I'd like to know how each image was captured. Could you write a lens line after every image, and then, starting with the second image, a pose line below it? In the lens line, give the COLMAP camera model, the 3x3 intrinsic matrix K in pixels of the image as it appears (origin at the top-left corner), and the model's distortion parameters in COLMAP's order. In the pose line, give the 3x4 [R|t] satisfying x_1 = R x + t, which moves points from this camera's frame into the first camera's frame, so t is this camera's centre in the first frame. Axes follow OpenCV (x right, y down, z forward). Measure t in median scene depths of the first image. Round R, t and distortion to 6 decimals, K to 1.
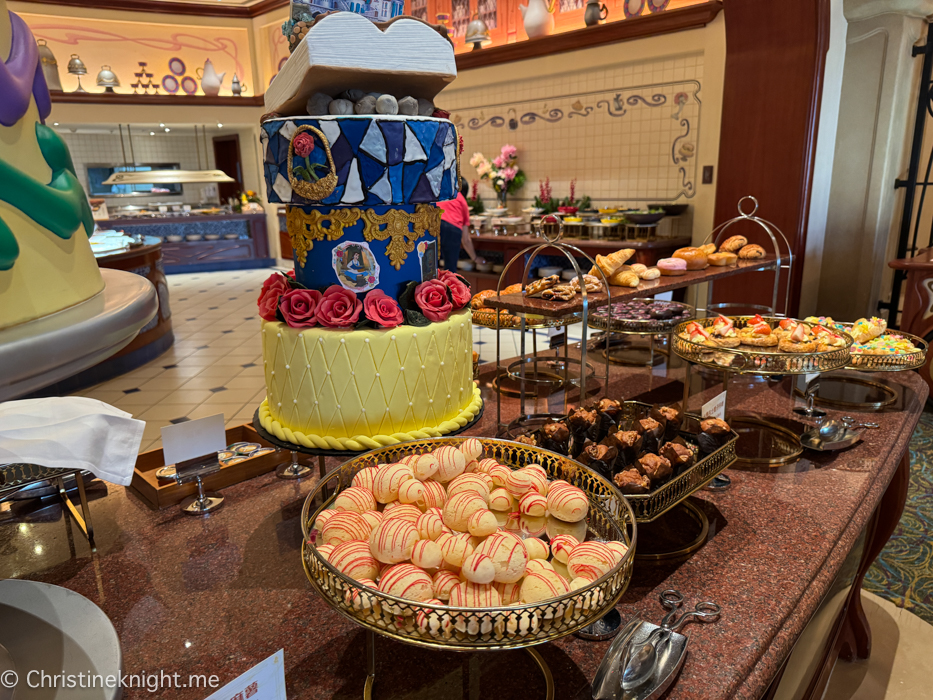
lens RADIAL K [[657.9, 0, 461.6], [0, 657.9, 371.5], [0, 0, 1]] dist [0.000060, -0.003549]
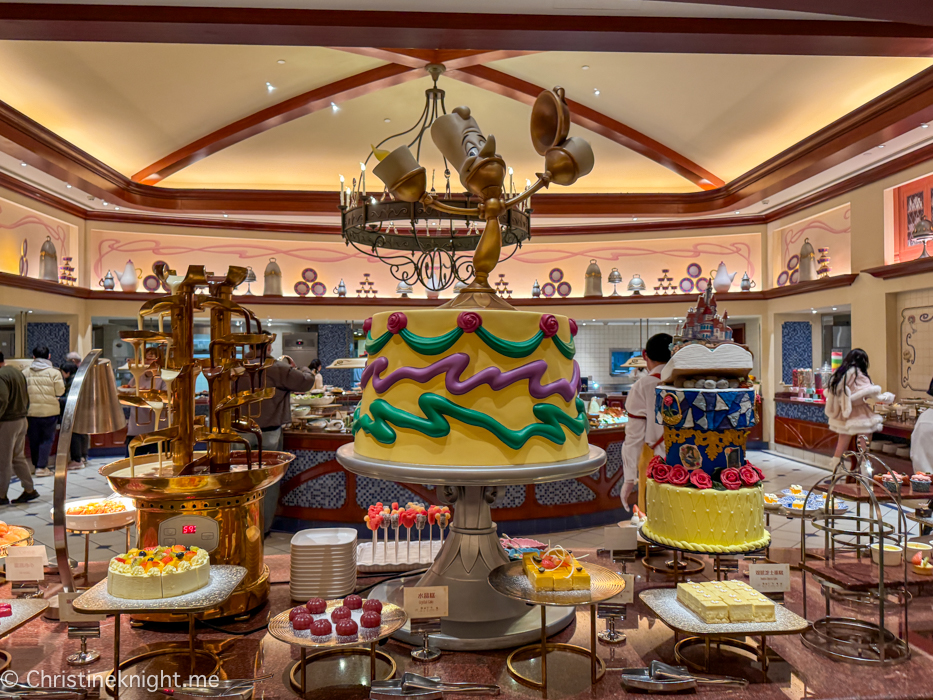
lens RADIAL K [[657.9, 0, 465.6], [0, 657.9, 353.1], [0, 0, 1]] dist [0.000060, -0.003549]
pose [[0.753247, 0.005392, -0.657716, 0.638182], [-0.197800, 0.955535, -0.218696, 0.116400], [0.627292, 0.294828, 0.720820, -0.989142]]
